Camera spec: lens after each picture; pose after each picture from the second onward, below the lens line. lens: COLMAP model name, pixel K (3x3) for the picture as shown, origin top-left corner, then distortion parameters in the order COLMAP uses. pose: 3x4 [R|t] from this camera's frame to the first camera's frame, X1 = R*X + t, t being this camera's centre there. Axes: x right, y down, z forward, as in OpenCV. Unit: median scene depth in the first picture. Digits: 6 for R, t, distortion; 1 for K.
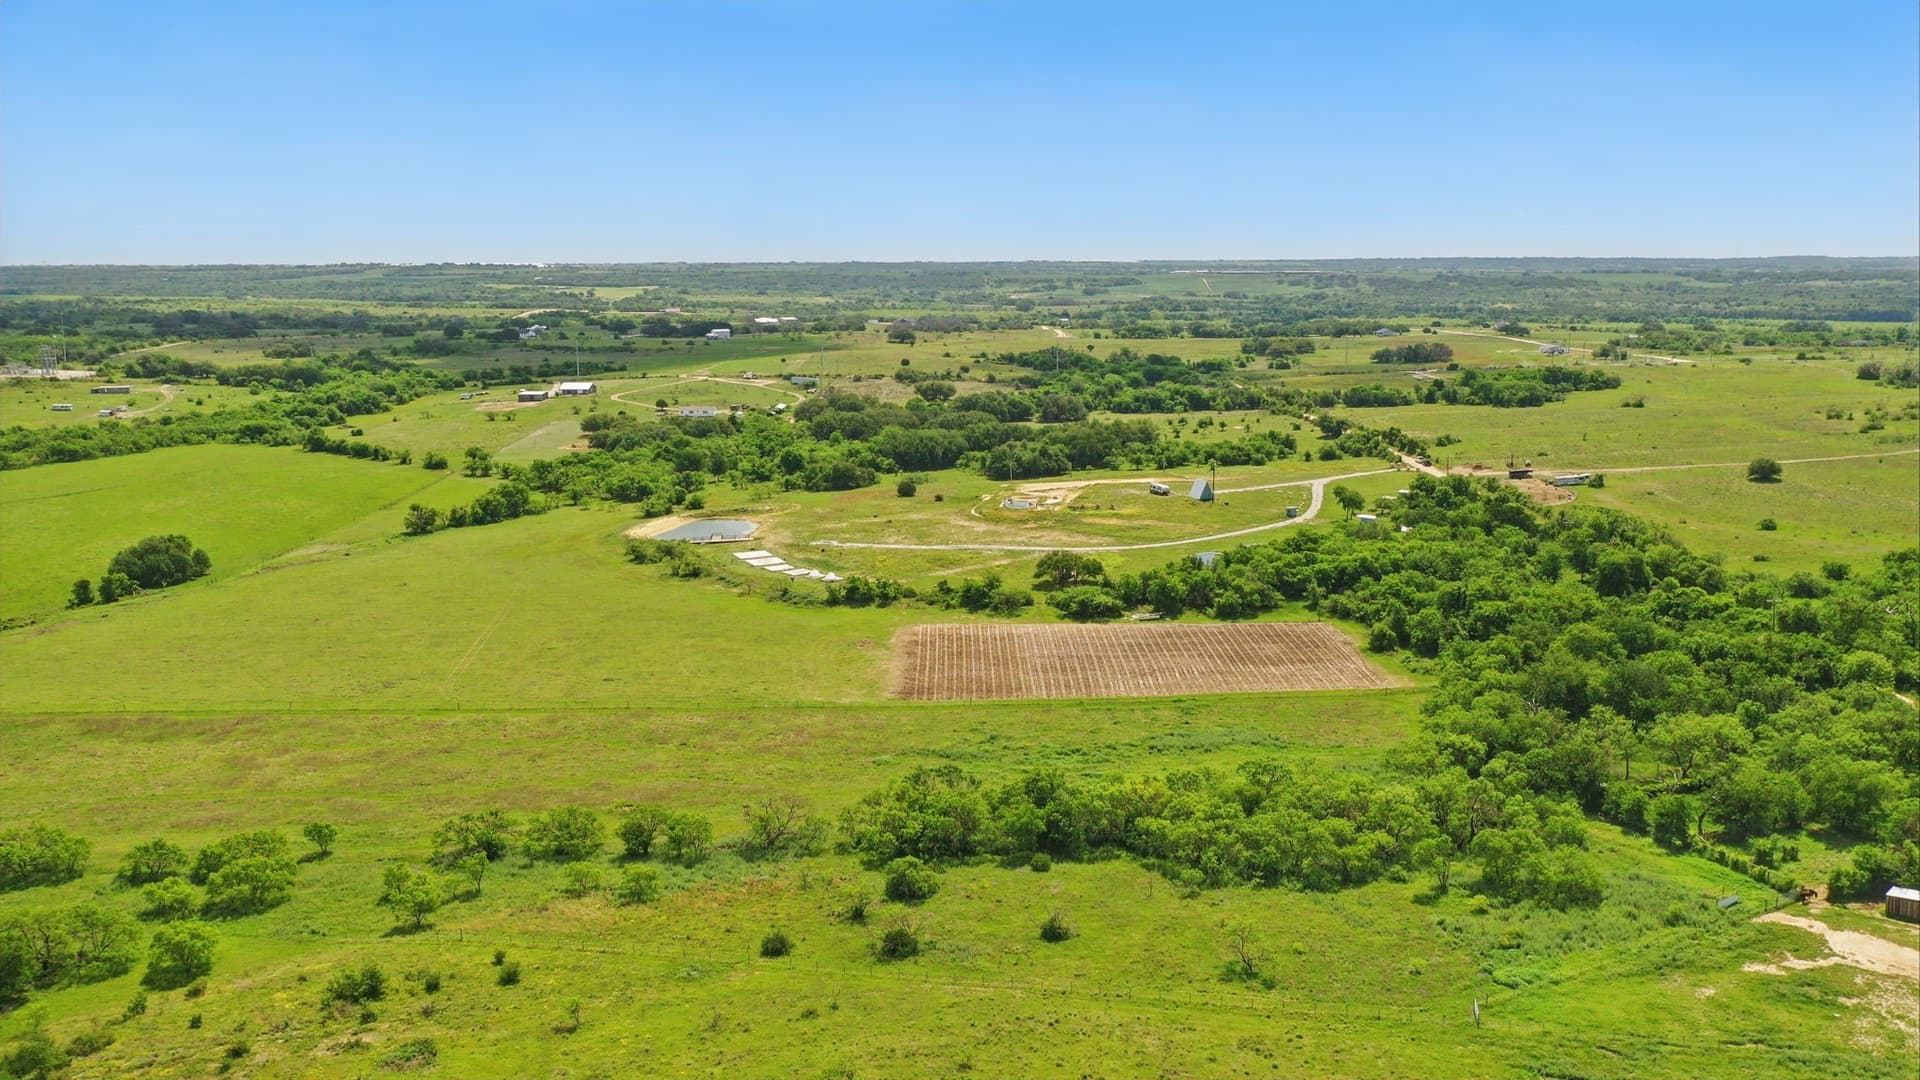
lens RADIAL K [[1500.6, 0, 960.0], [0, 1500.6, 540.0], [0, 0, 1]] dist [-0.005067, 0.000785]
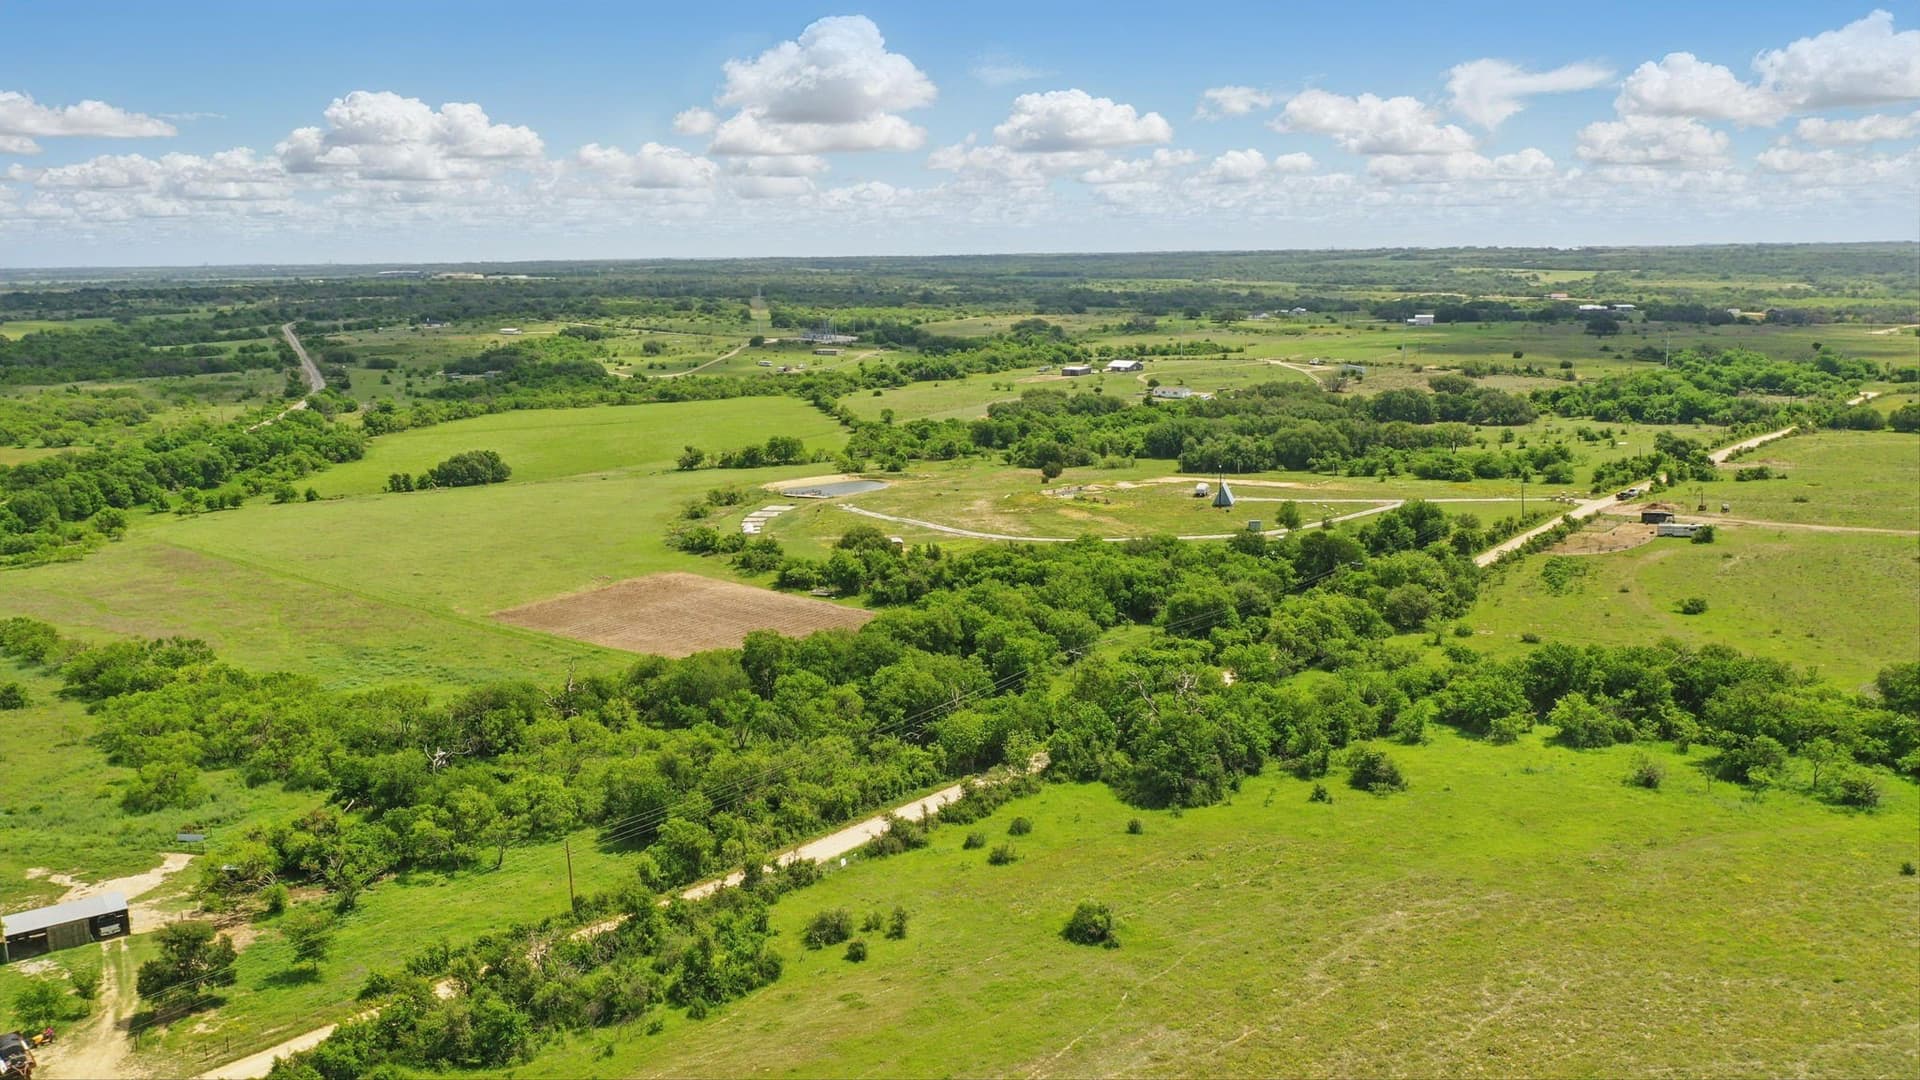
lens RADIAL K [[1500.6, 0, 960.0], [0, 1500.6, 540.0], [0, 0, 1]] dist [-0.005067, 0.000785]
pose [[0.762349, 0.115546, -0.636767, 0.515296], [-0.108925, 0.992805, 0.049744, -0.028273], [0.637933, 0.031437, 0.769450, 0.170911]]
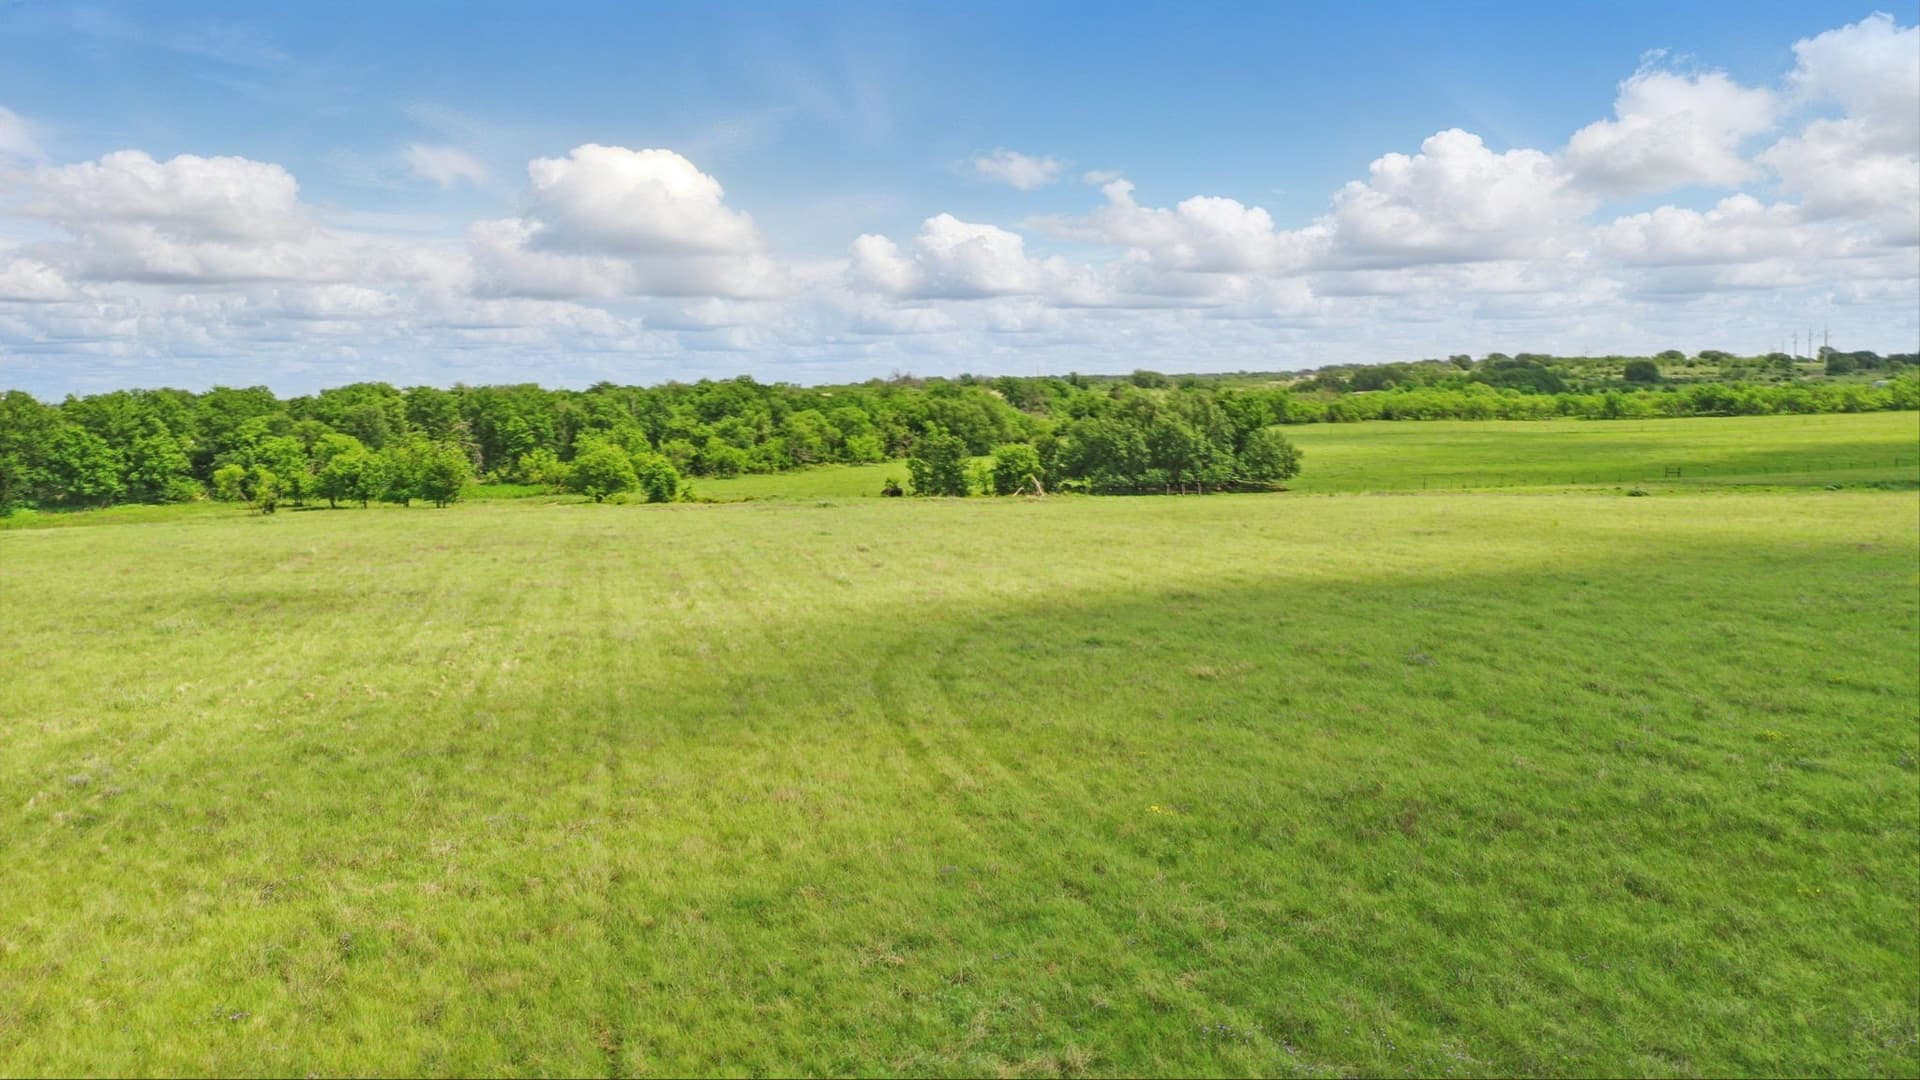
lens RADIAL K [[1500.6, 0, 960.0], [0, 1500.6, 540.0], [0, 0, 1]] dist [-0.005067, 0.000785]
pose [[0.273594, 0.088682, -0.957748, -0.104240], [-0.163499, 0.985537, 0.044550, 0.023347], [0.947847, 0.144402, 0.284137, 0.614918]]
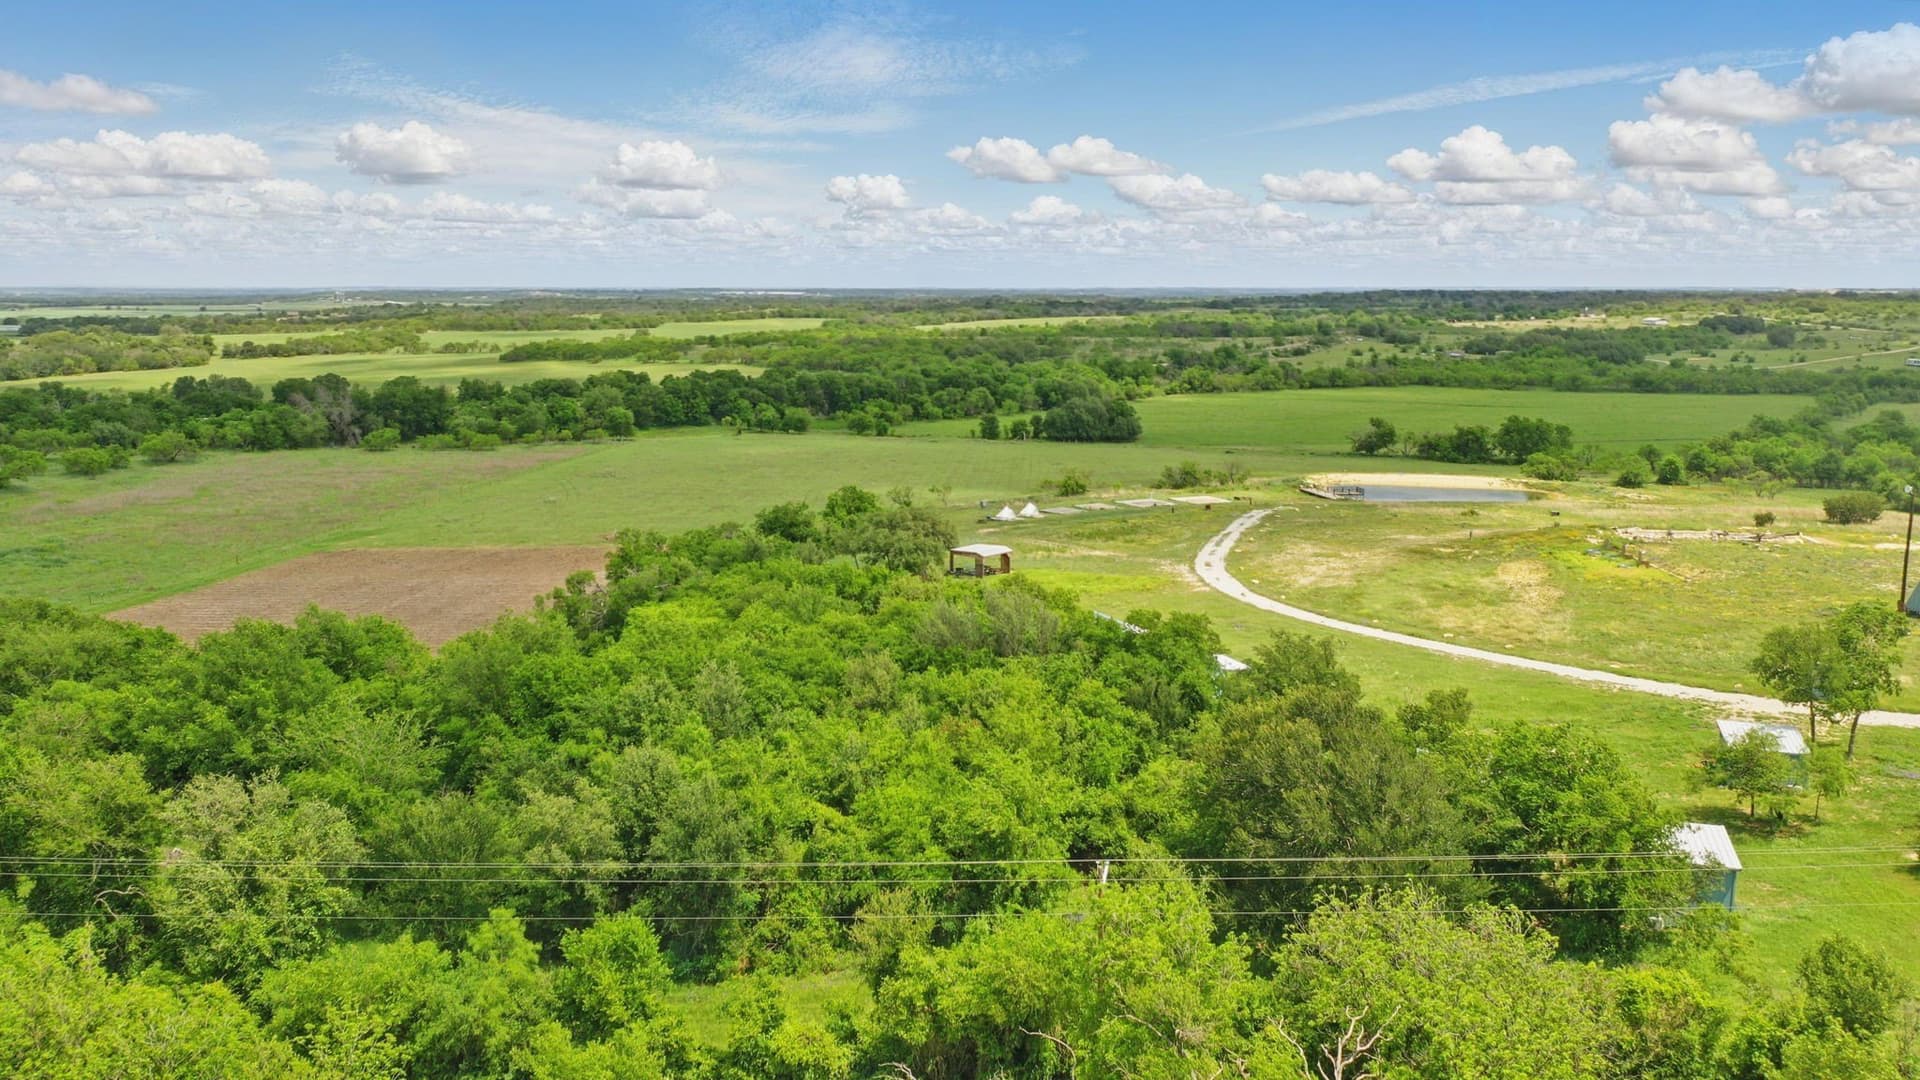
lens RADIAL K [[1536.9, 0, 960.0], [0, 1536.9, 540.0], [0, 0, 1]] dist [-0.000910, 0.002157]
pose [[-0.009844, 0.164306, -0.986360, 0.372834], [-0.188668, 0.968386, 0.163195, -0.044937], [0.981992, 0.187702, 0.021466, 0.675426]]
